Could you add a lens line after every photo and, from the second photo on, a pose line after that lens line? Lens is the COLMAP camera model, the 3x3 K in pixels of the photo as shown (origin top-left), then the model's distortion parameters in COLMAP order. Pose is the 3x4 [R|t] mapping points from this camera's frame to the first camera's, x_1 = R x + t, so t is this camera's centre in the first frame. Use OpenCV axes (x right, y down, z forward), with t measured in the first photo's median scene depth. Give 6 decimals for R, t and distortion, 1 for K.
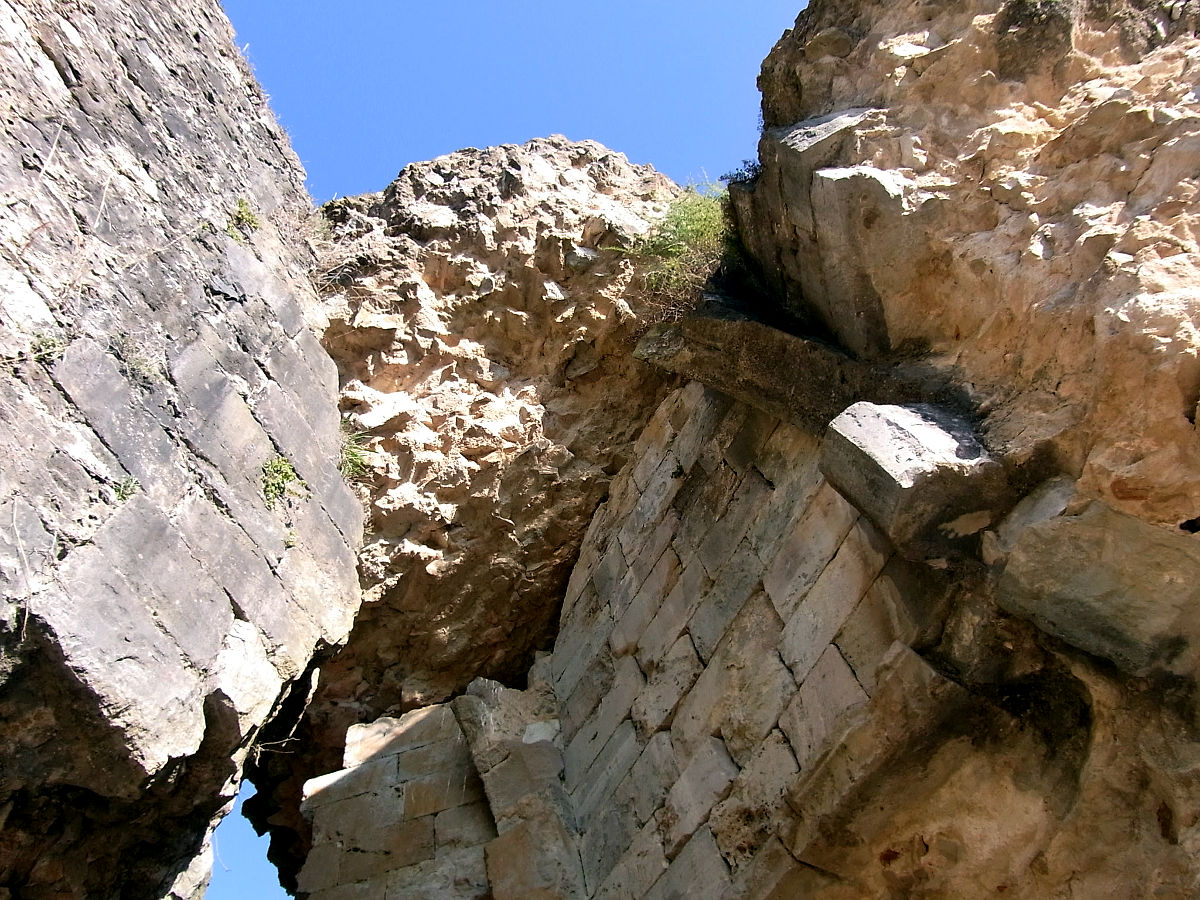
lens RADIAL K [[1040.1, 0, 598.1], [0, 1040.1, 428.5], [0, 0, 1]] dist [-0.092964, 0.072696]
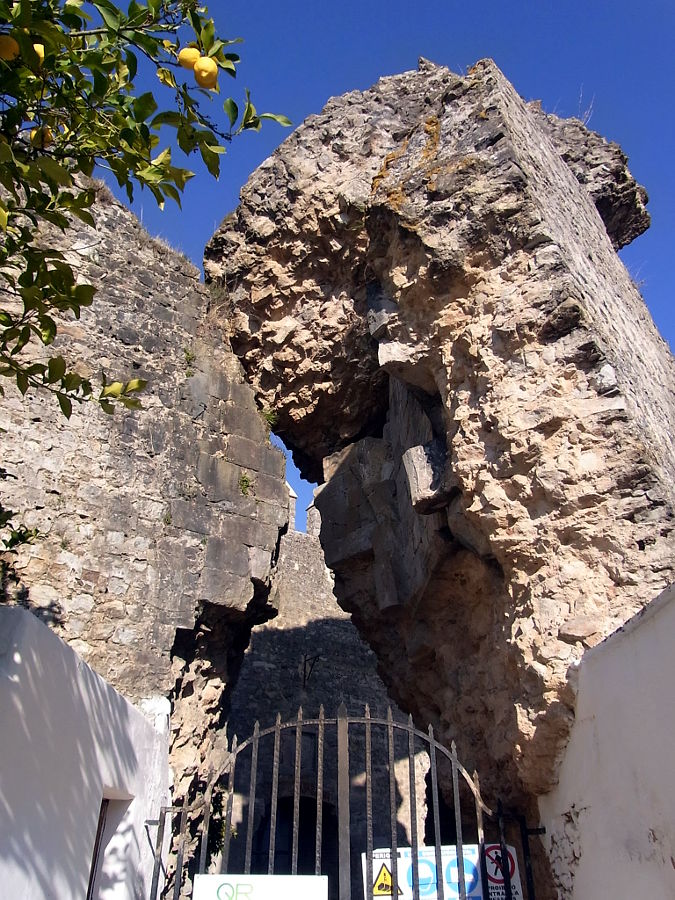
lens RADIAL K [[780.1, 0, 314.8], [0, 780.1, 430.0], [0, 0, 1]] dist [-0.092964, 0.072696]
pose [[0.889309, -0.190134, -0.415908, 0.467765], [0.400615, 0.762506, 0.508027, -0.633725], [0.220539, -0.618412, 0.754274, -0.308491]]
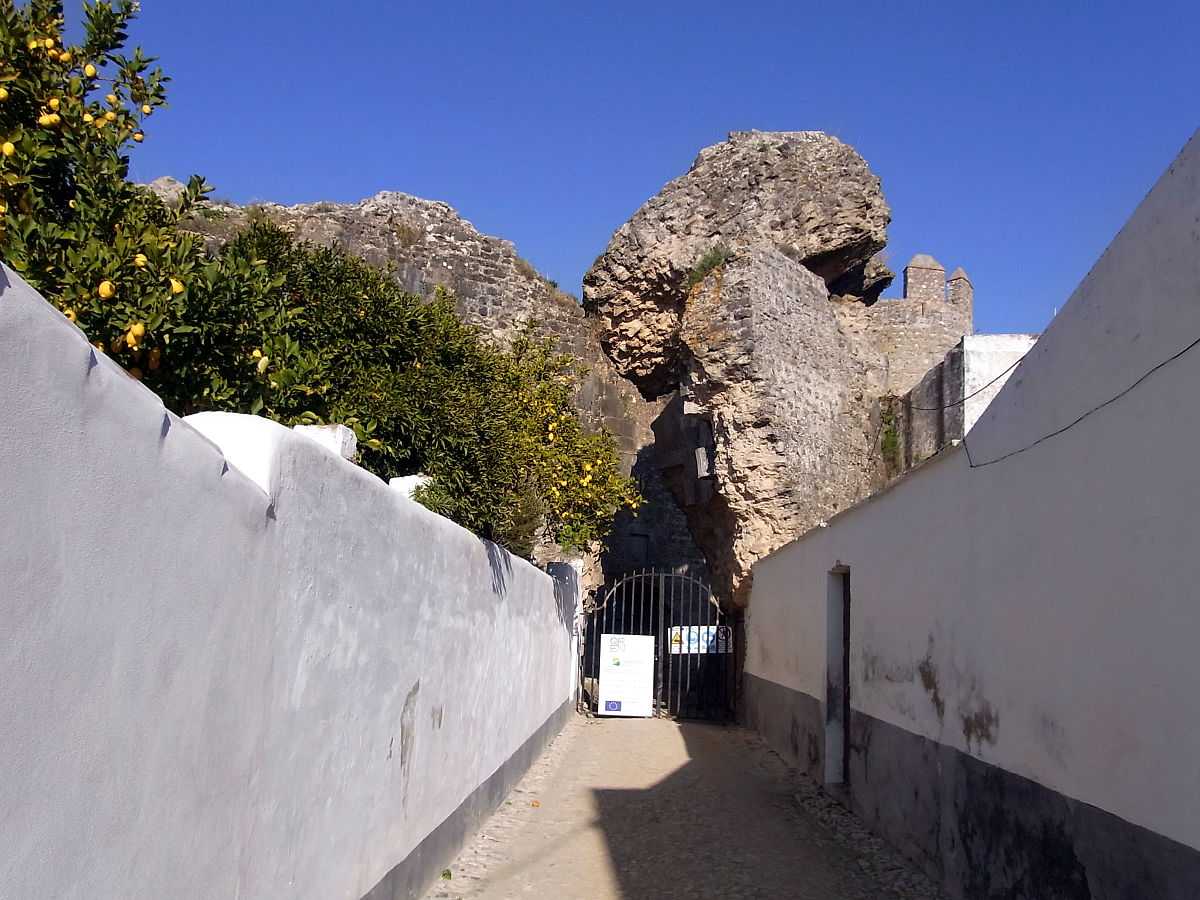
lens RADIAL K [[1040.1, 0, 598.1], [0, 1040.1, 428.5], [0, 0, 1]] dist [-0.092964, 0.072696]
pose [[0.868237, -0.029477, -0.495274, 1.335104], [0.424365, 0.561311, 0.710523, -2.241695], [0.257059, -0.827080, 0.499860, -0.969648]]
